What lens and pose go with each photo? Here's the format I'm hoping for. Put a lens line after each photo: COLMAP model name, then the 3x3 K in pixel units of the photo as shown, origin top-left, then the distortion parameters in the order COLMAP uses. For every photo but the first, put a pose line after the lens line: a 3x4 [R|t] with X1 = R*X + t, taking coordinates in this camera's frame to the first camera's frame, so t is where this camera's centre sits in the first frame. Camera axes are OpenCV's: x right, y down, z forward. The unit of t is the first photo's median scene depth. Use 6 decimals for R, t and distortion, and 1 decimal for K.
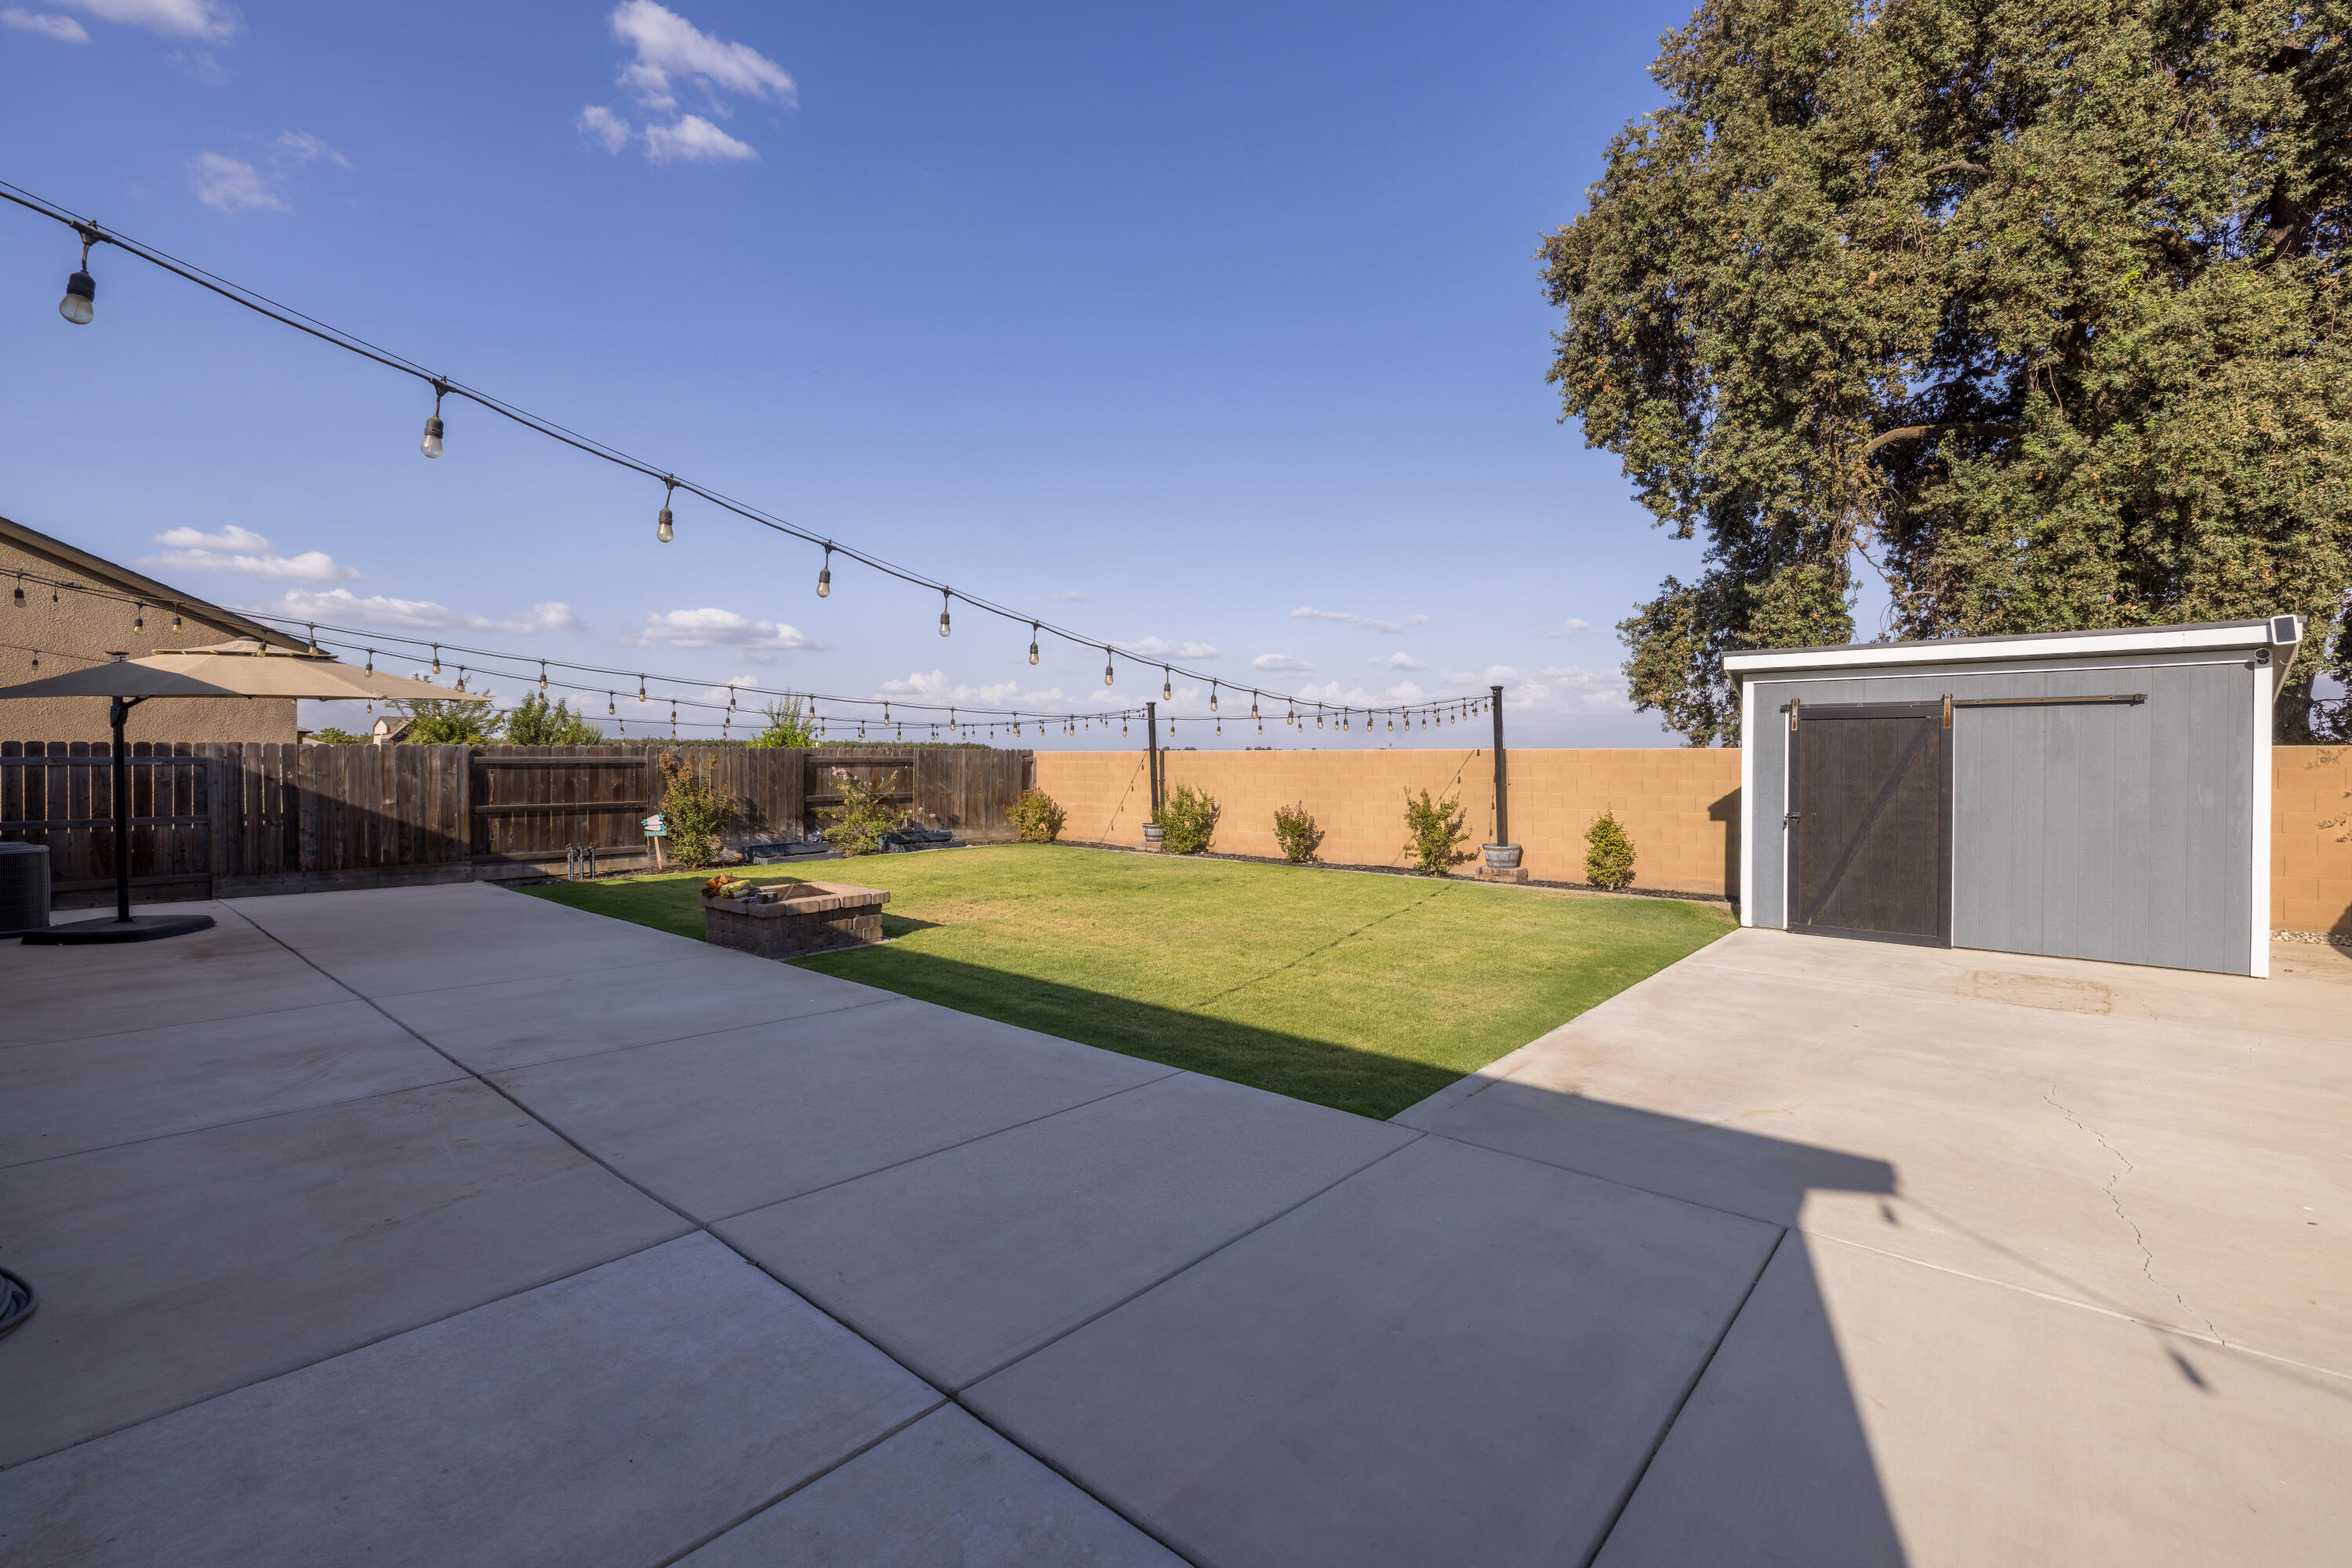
lens RADIAL K [[986.2, 0, 1202.5], [0, 986.2, 765.3], [0, 0, 1]] dist [-0.001259, 0.000674]
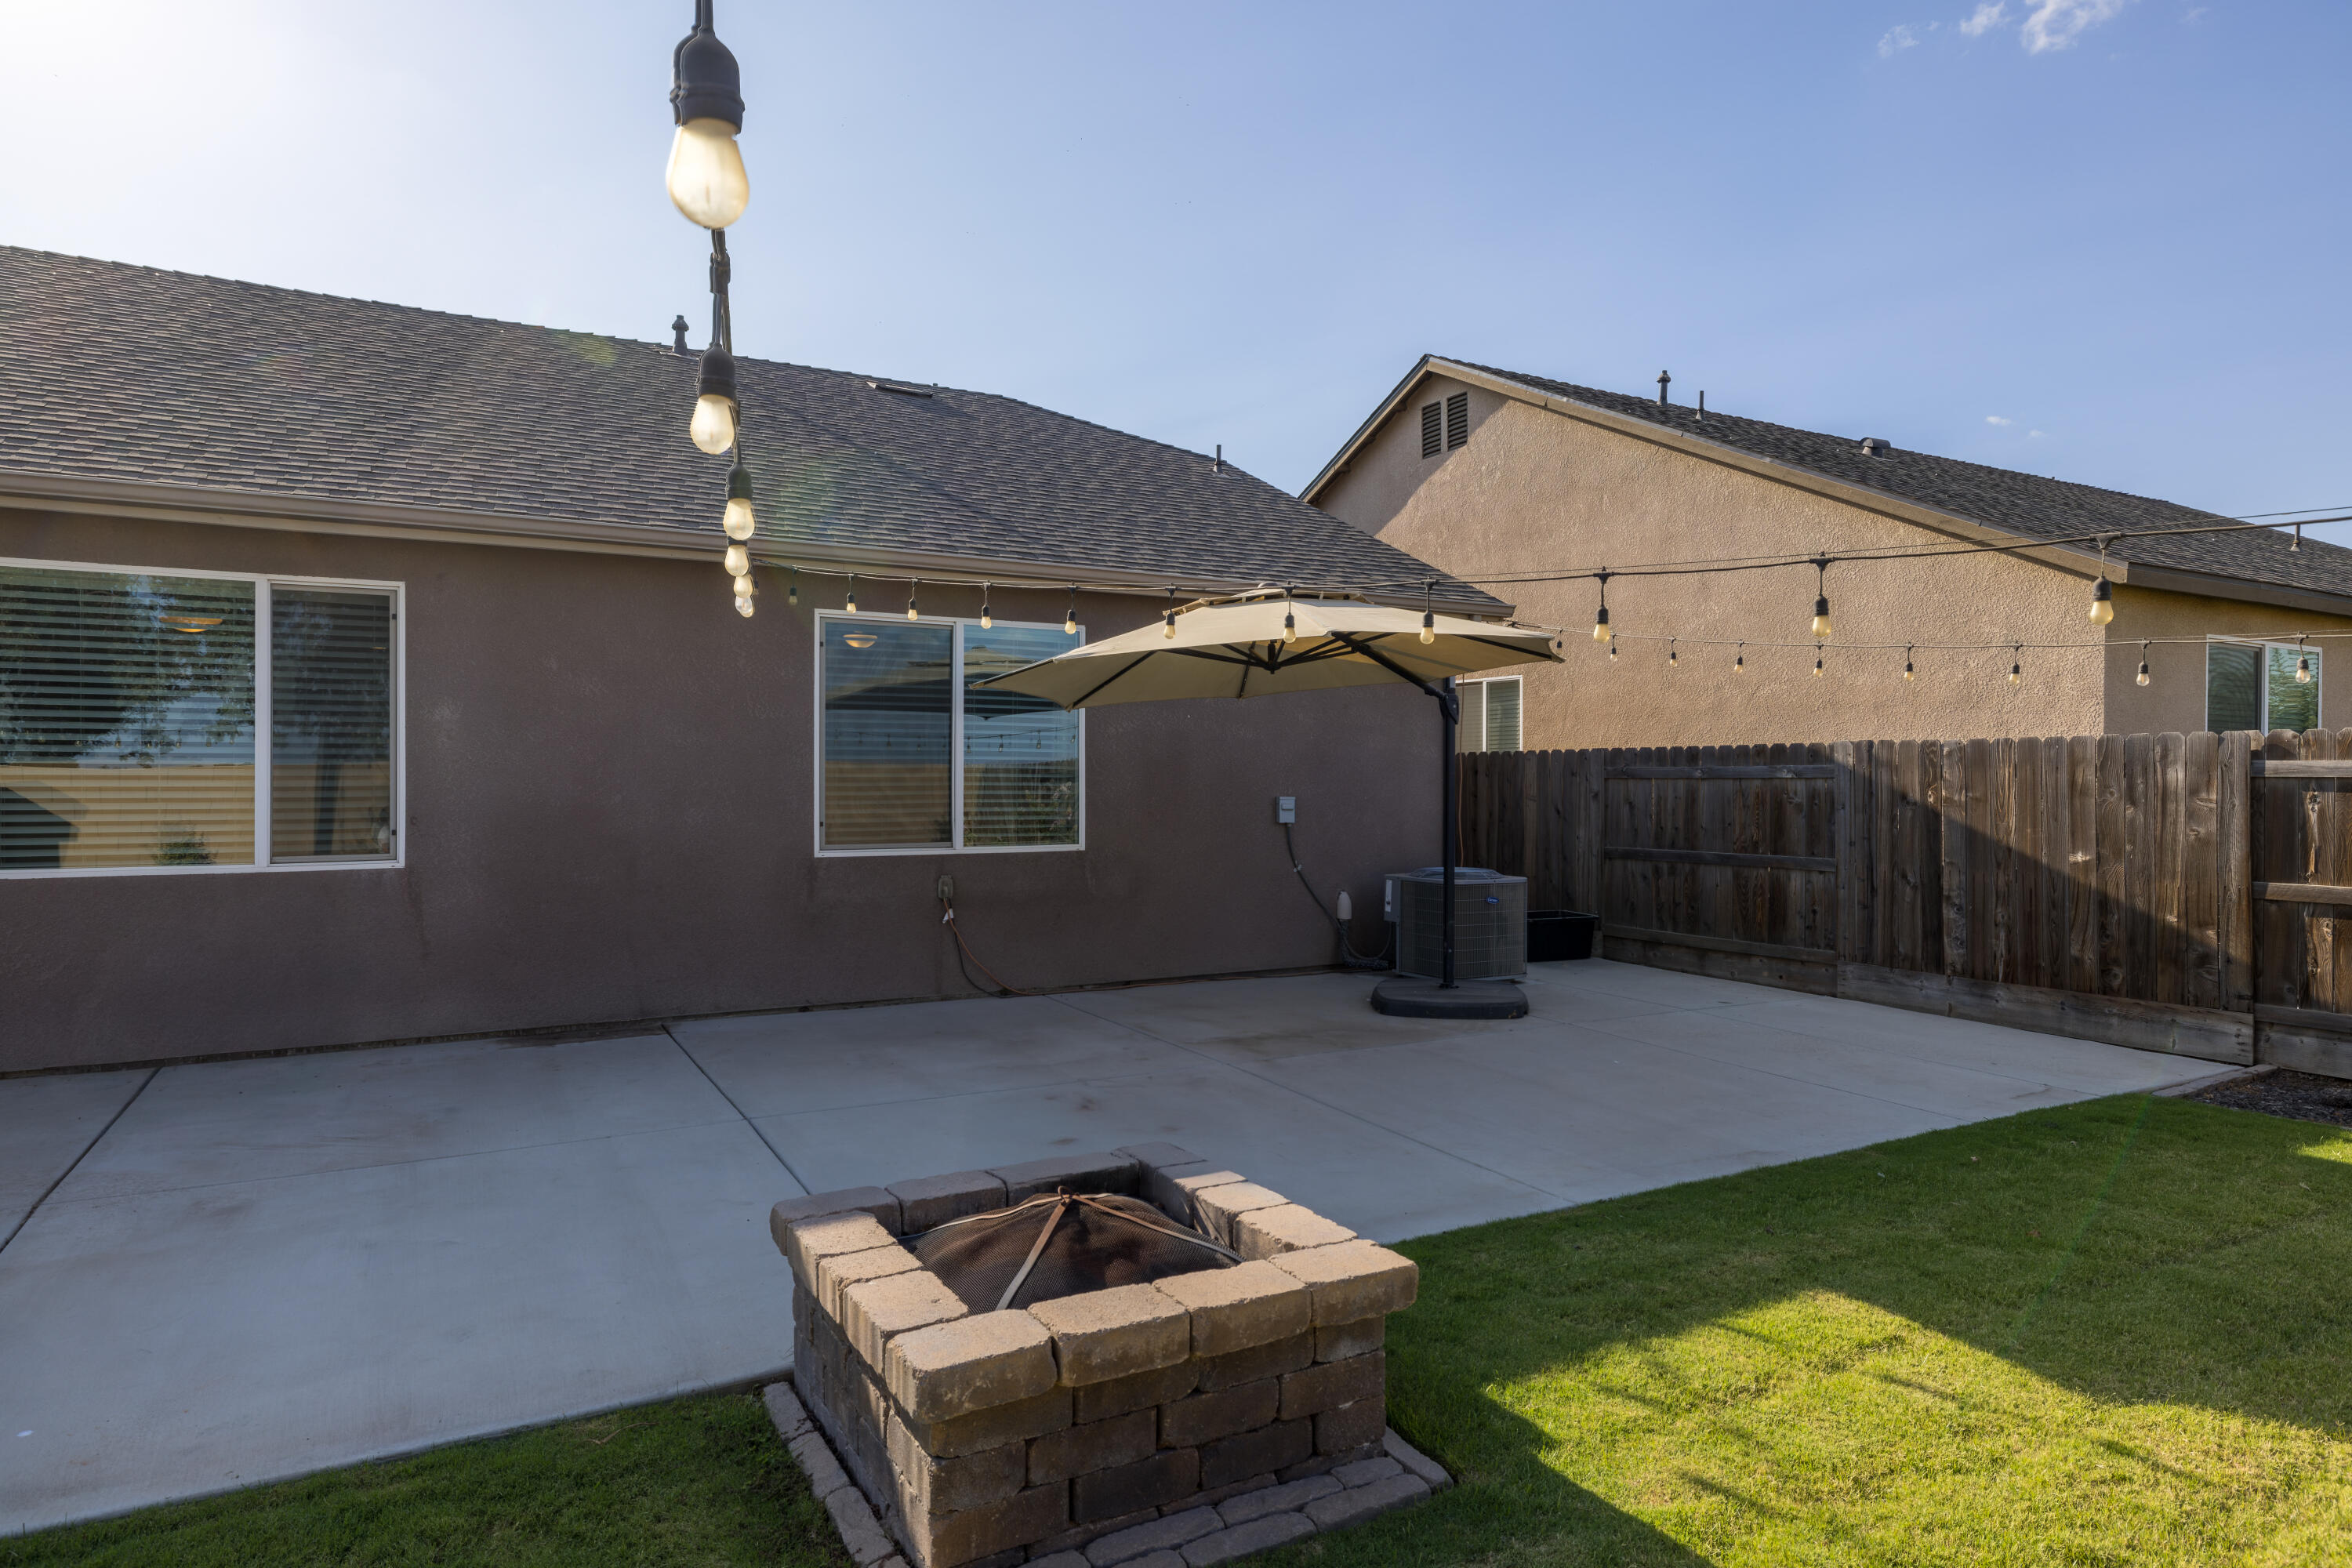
lens RADIAL K [[1350.4, 0, 1171.5], [0, 1350.4, 778.1], [0, 0, 1]] dist [-0.000903, -0.000468]
pose [[-0.357903, -0.001257, -0.933758, -0.050355], [-0.007902, 0.999967, 0.001683, 0.001253], [0.933725, 0.007980, -0.357901, 0.705336]]
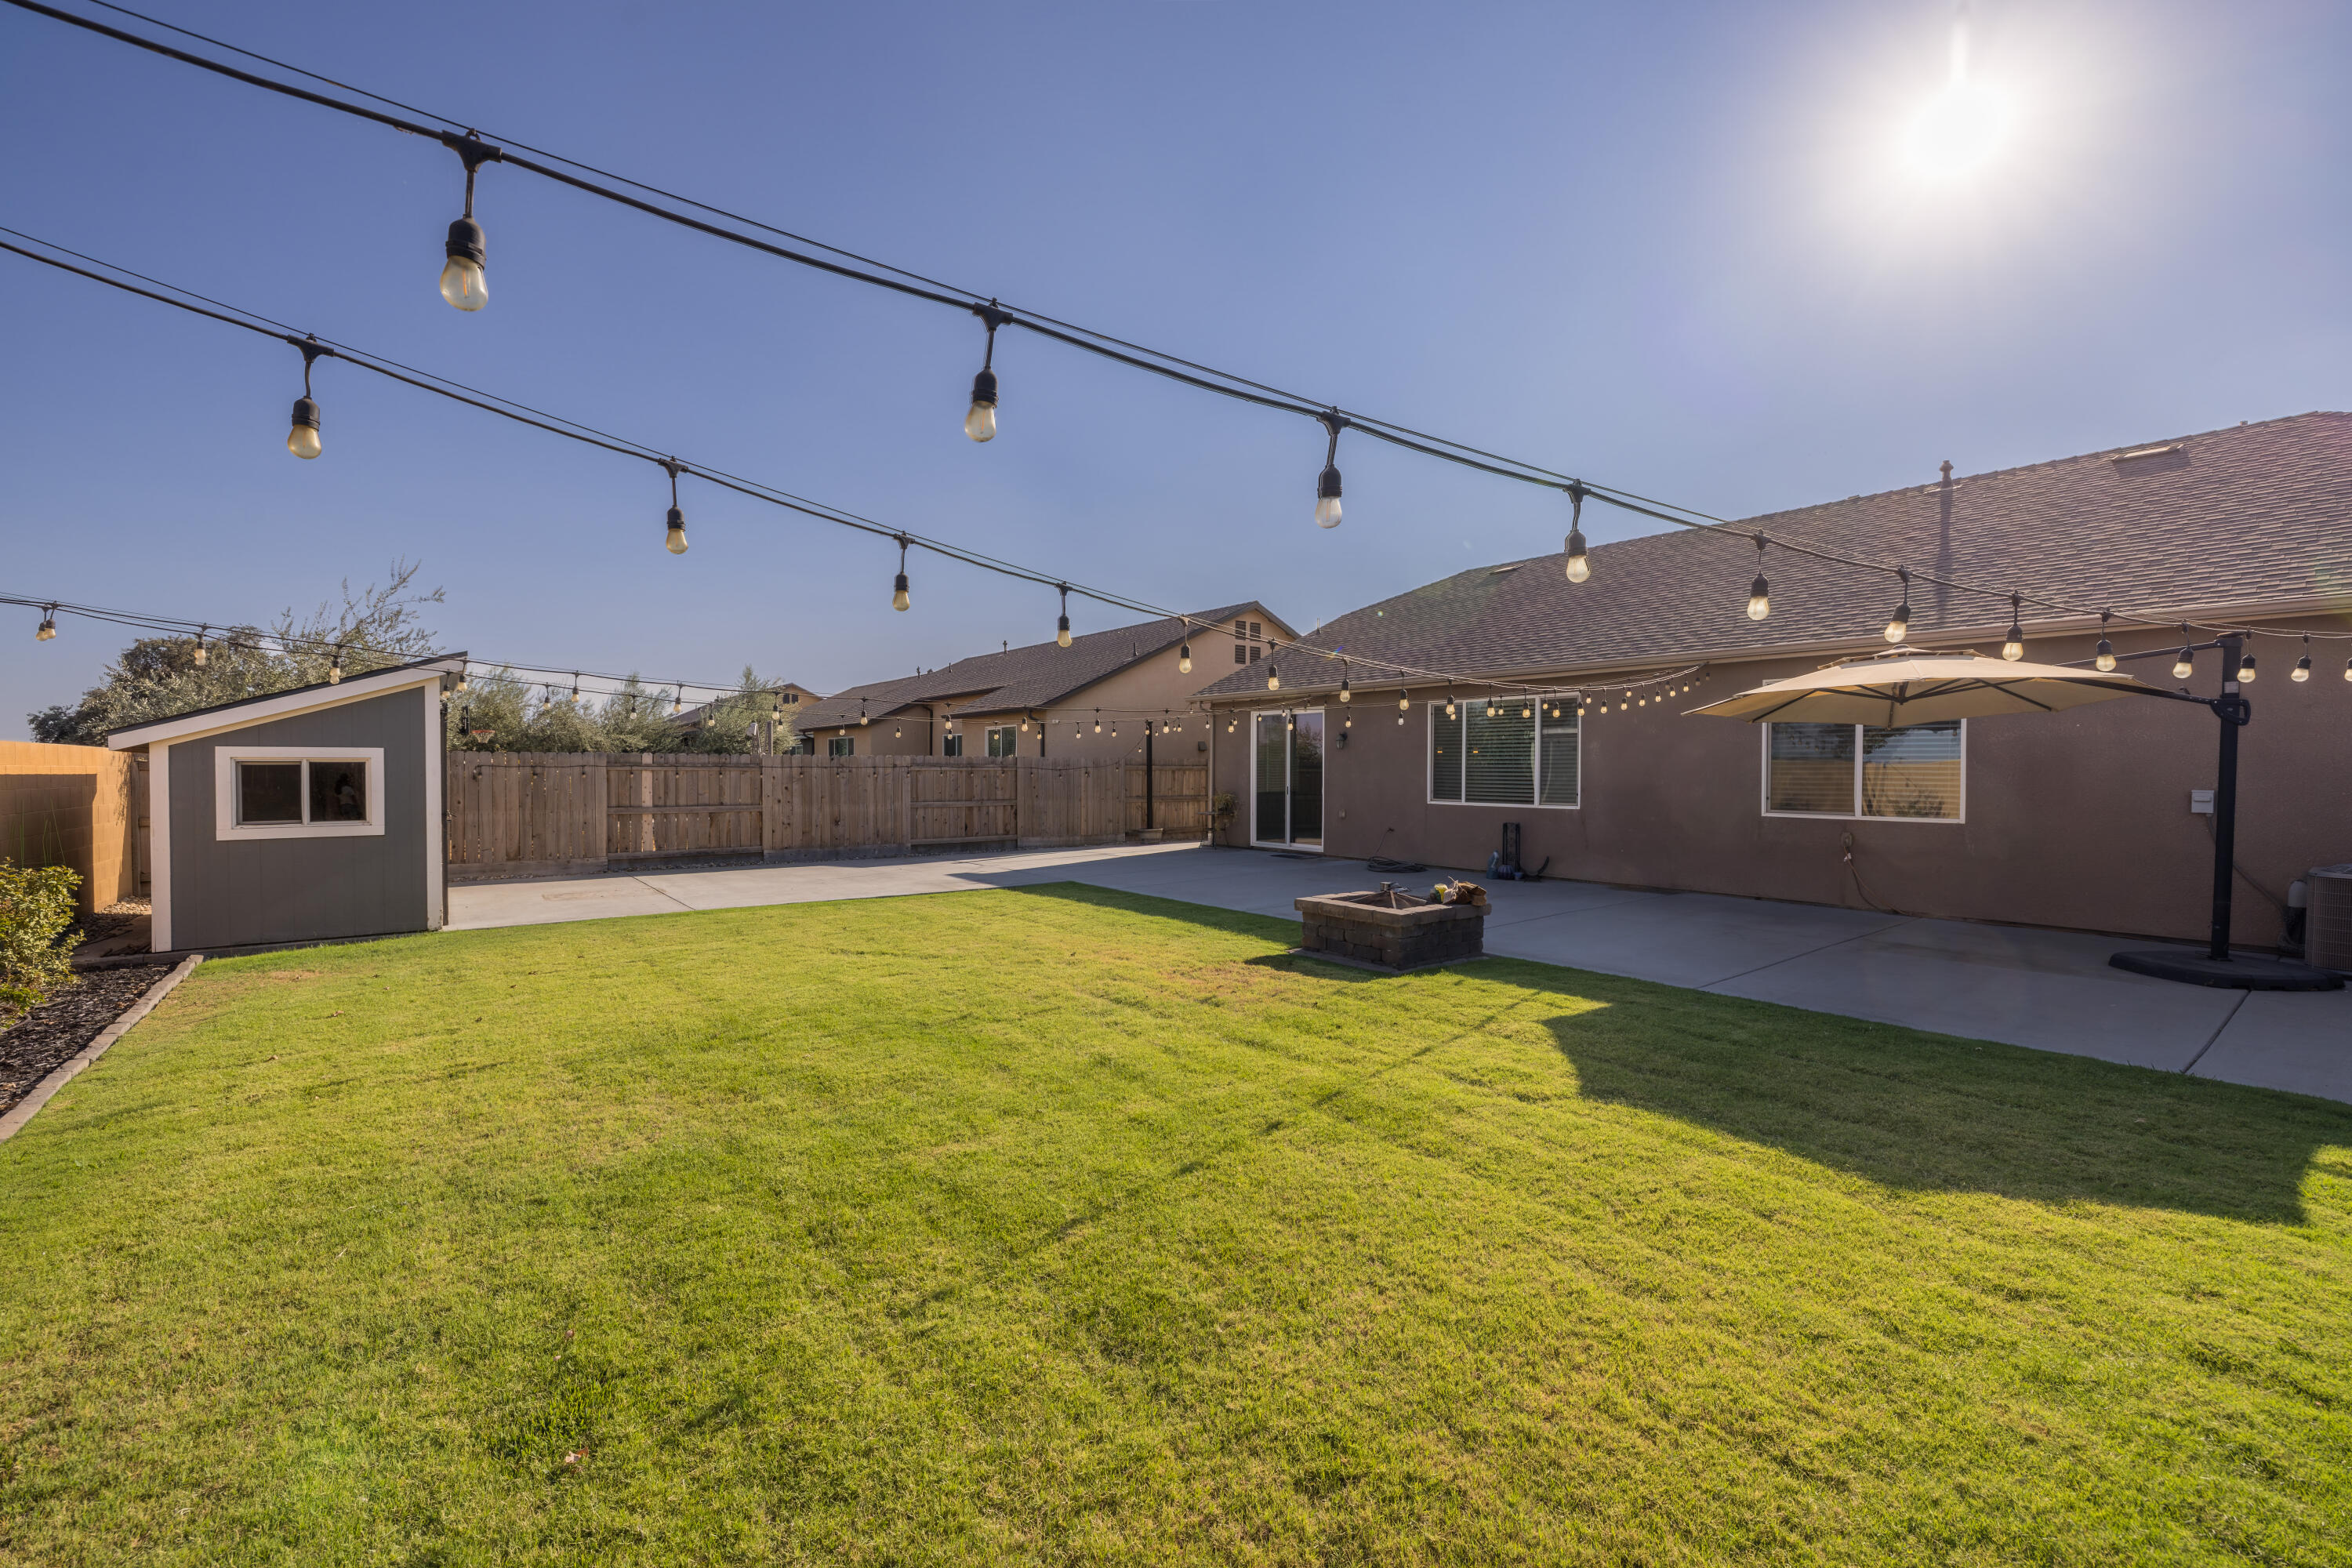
lens RADIAL K [[986.2, 0, 1186.6], [0, 986.2, 784.2], [0, 0, 1]] dist [-0.001259, 0.000674]
pose [[-0.975795, -0.007039, 0.218575, -0.266786], [-0.002366, 0.999763, 0.021634, -0.003221], [-0.218675, 0.020593, -0.975580, 1.213607]]
